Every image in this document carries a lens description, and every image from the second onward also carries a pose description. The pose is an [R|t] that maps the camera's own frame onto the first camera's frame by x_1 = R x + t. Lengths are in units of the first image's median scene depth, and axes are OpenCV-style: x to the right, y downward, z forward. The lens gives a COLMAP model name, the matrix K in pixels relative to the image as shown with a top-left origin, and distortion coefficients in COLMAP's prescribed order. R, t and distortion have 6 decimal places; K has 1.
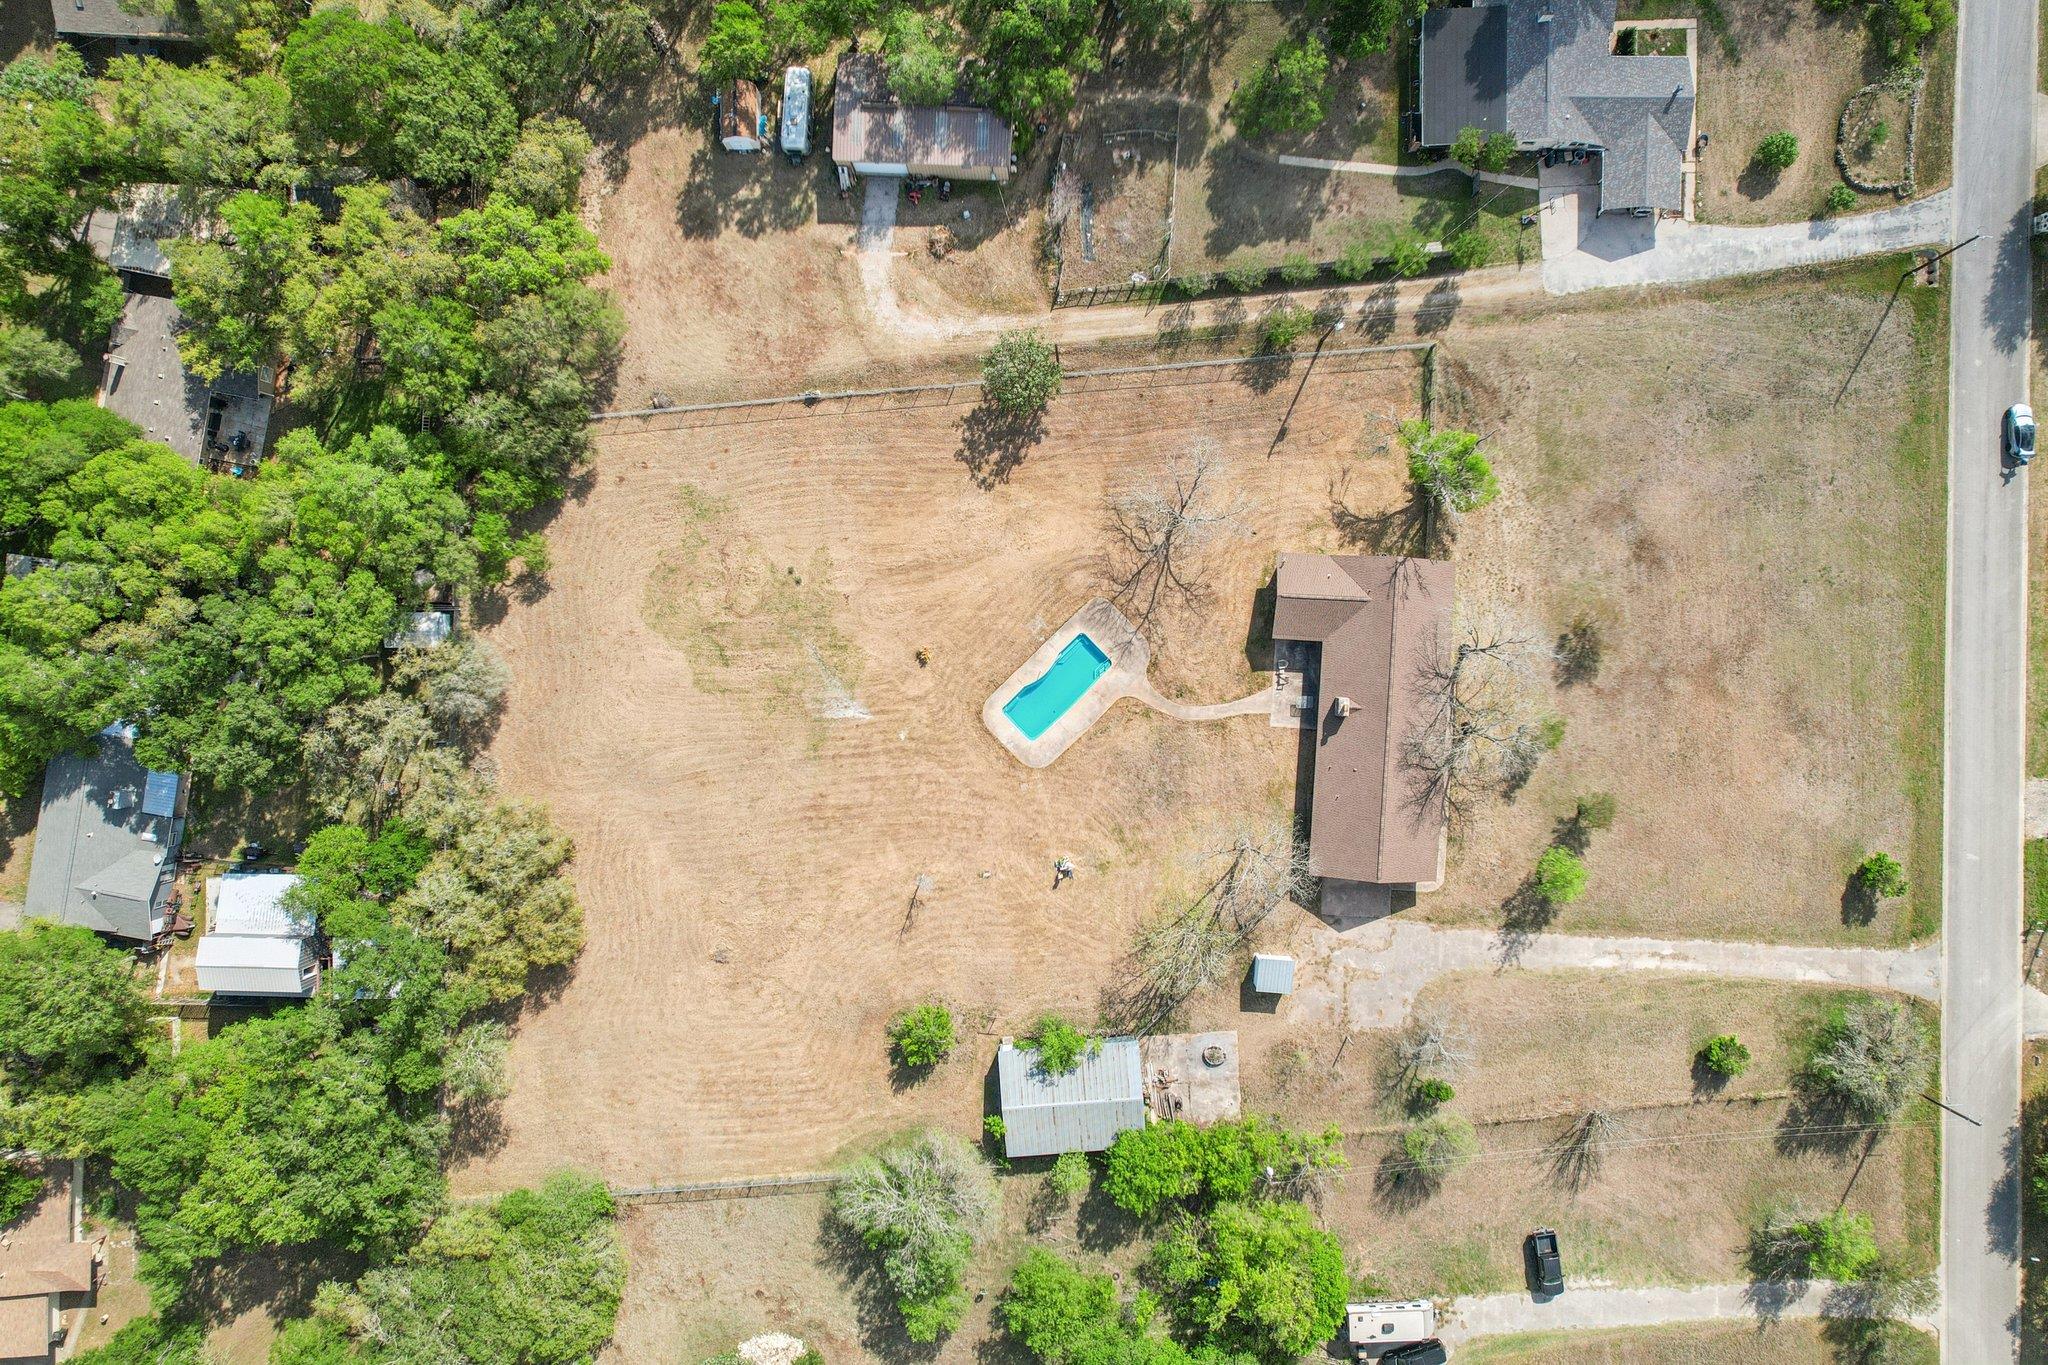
lens RADIAL K [[1355.4, 0, 1019.3], [0, 1355.4, 679.5], [0, 0, 1]] dist [-0.072386, 0.061296]
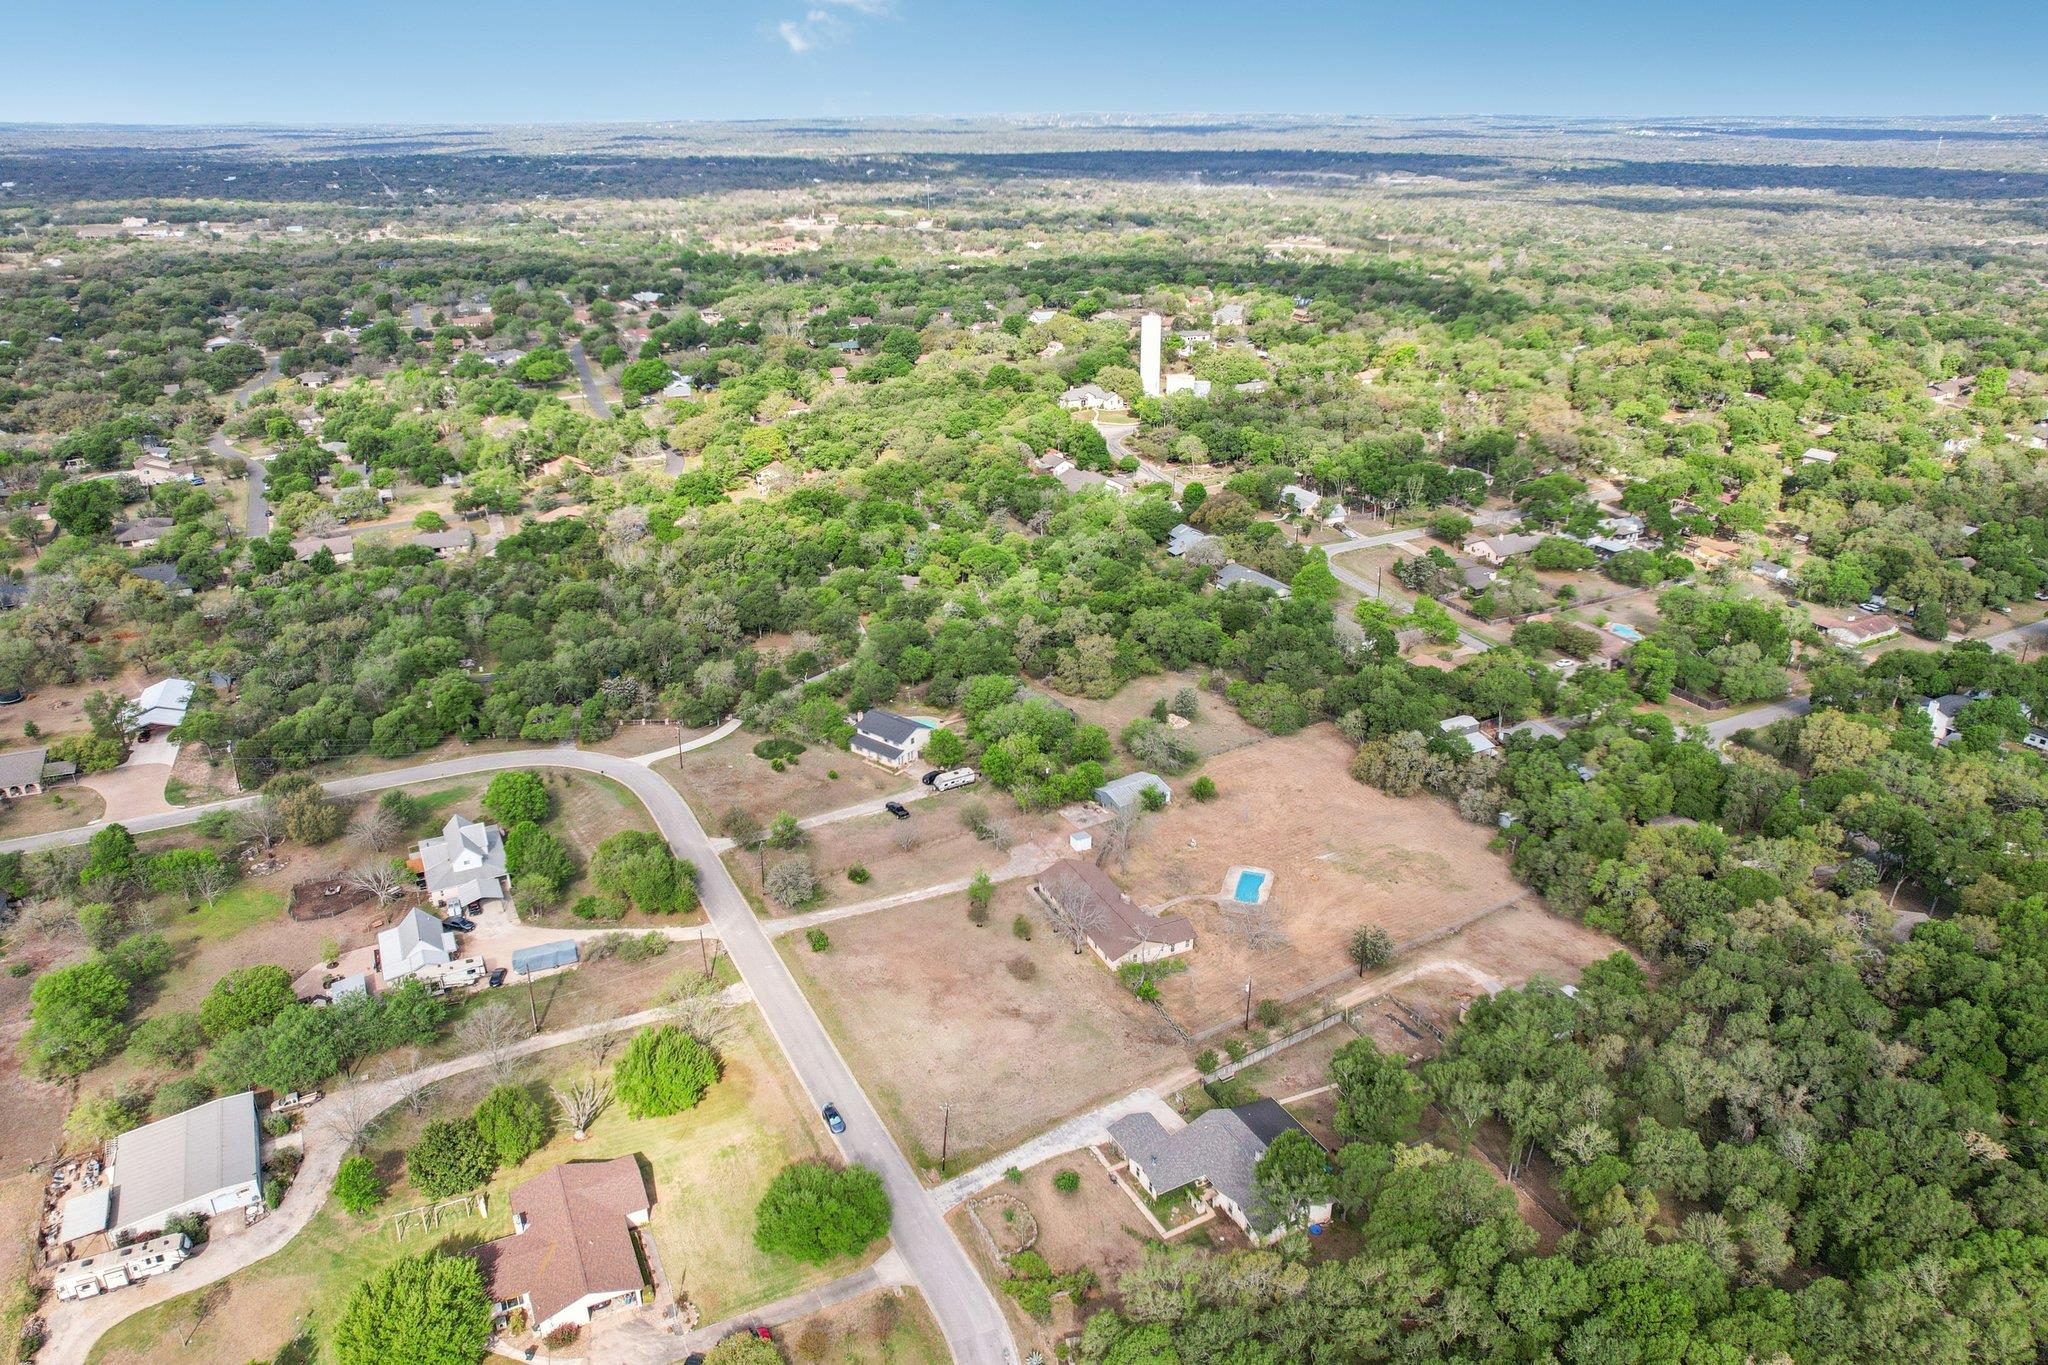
lens RADIAL K [[1355.4, 0, 1019.3], [0, 1355.4, 679.5], [0, 0, 1]] dist [-0.072386, 0.061296]
pose [[-0.883209, 0.214983, -0.416802, 1.065852], [-0.468366, -0.358936, 0.807340, -1.297450], [0.023959, 0.908266, 0.417706, -0.081704]]
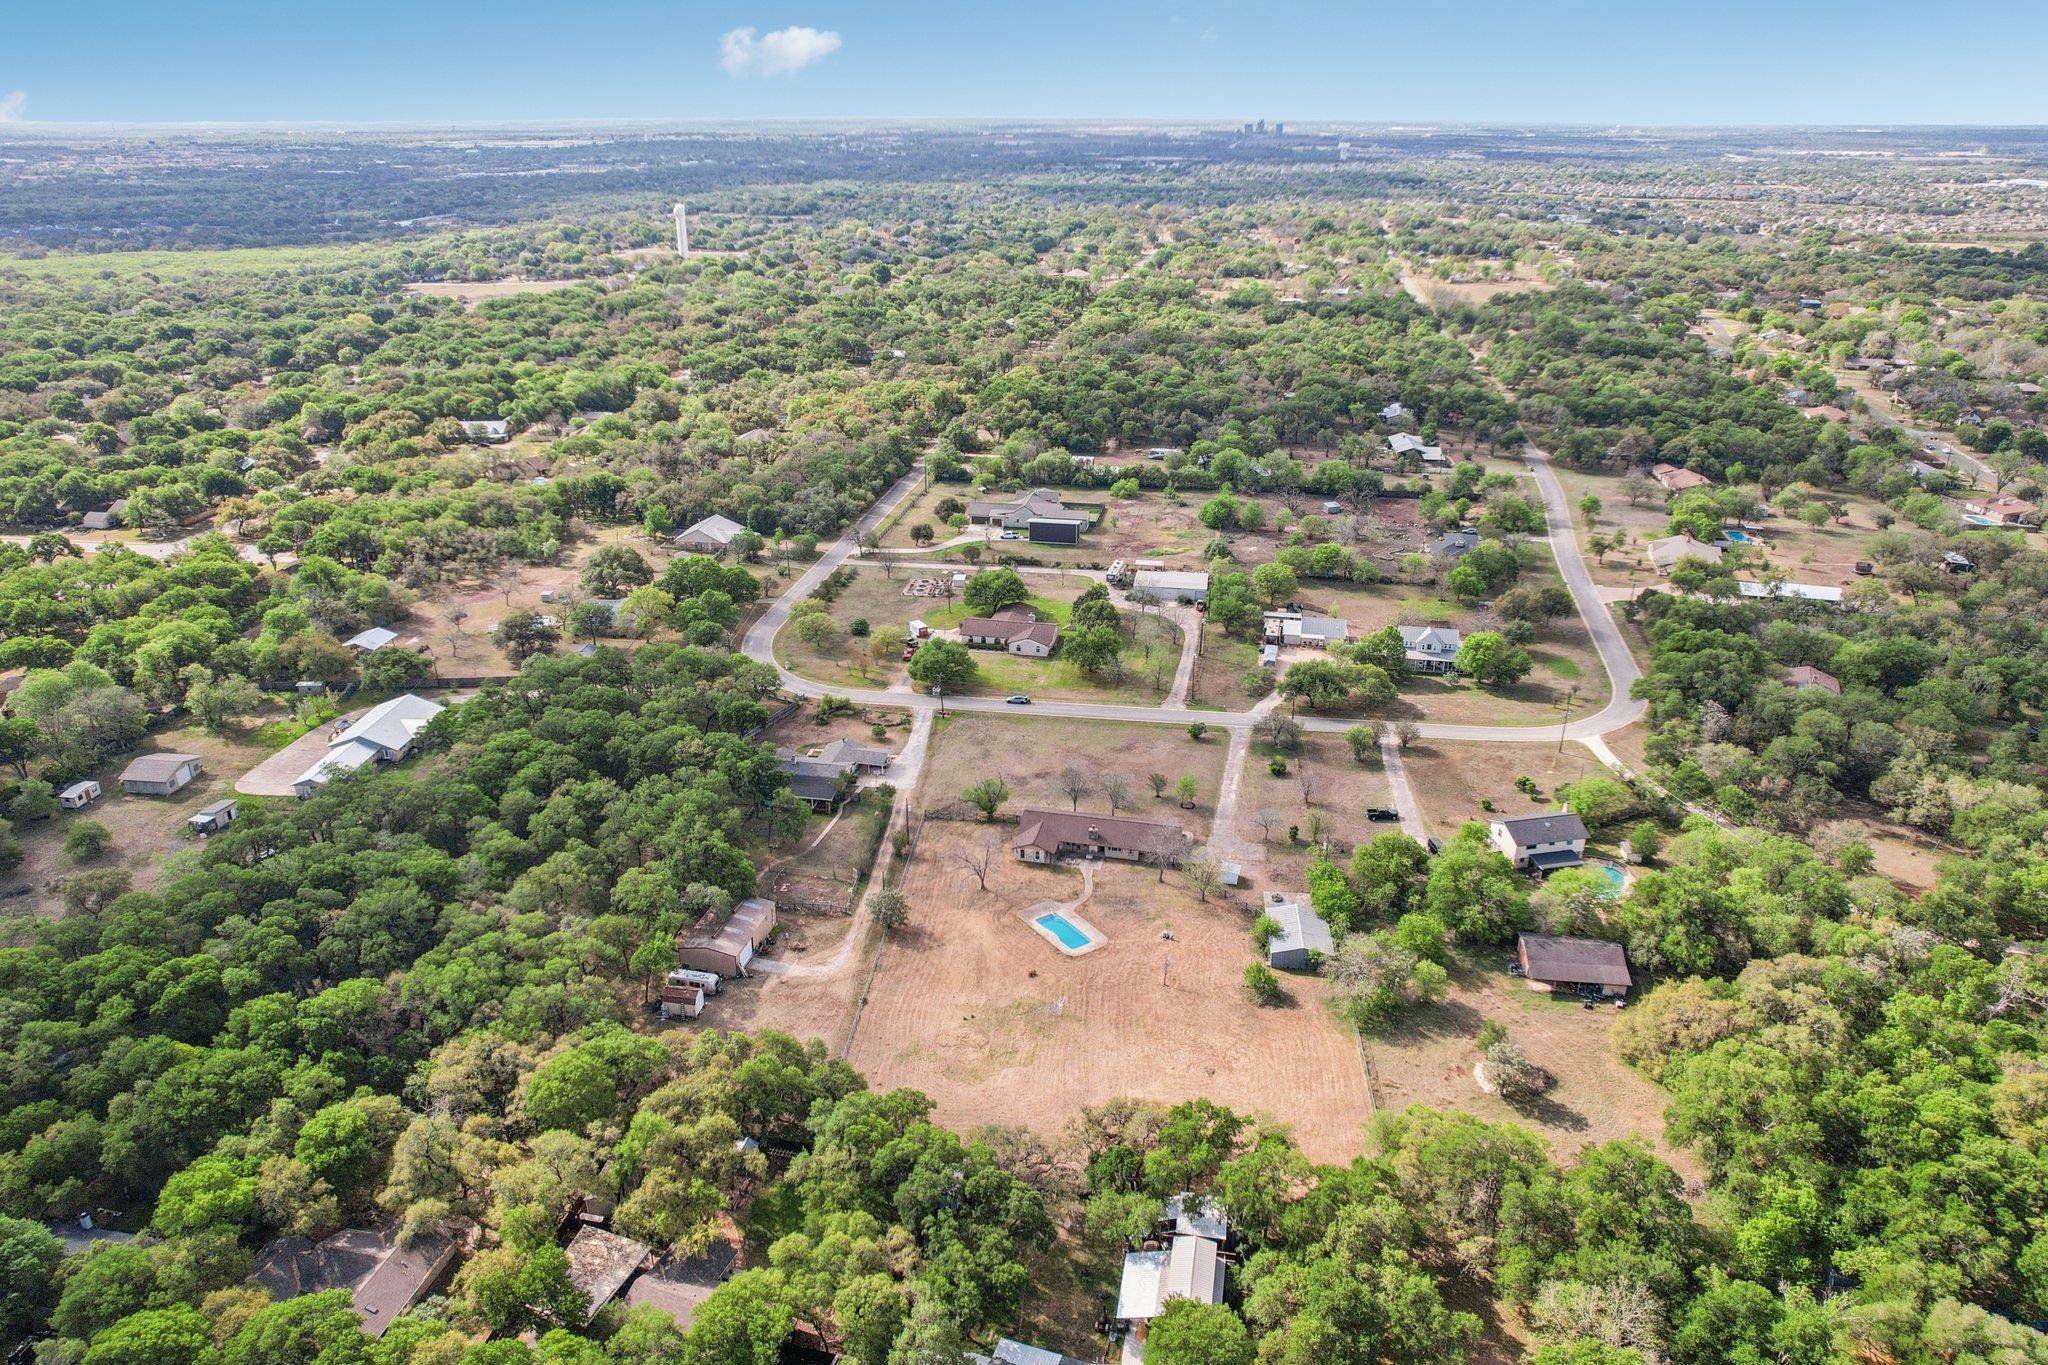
lens RADIAL K [[1350.0, 0, 1032.7], [0, 1350.0, 672.2], [0, 0, 1]] dist [-0.077661, 0.060770]
pose [[0.166782, -0.358603, 0.918470, -1.497258], [0.985793, 0.041851, -0.162667, 0.242237], [0.019894, 0.932552, 0.360488, 0.041416]]
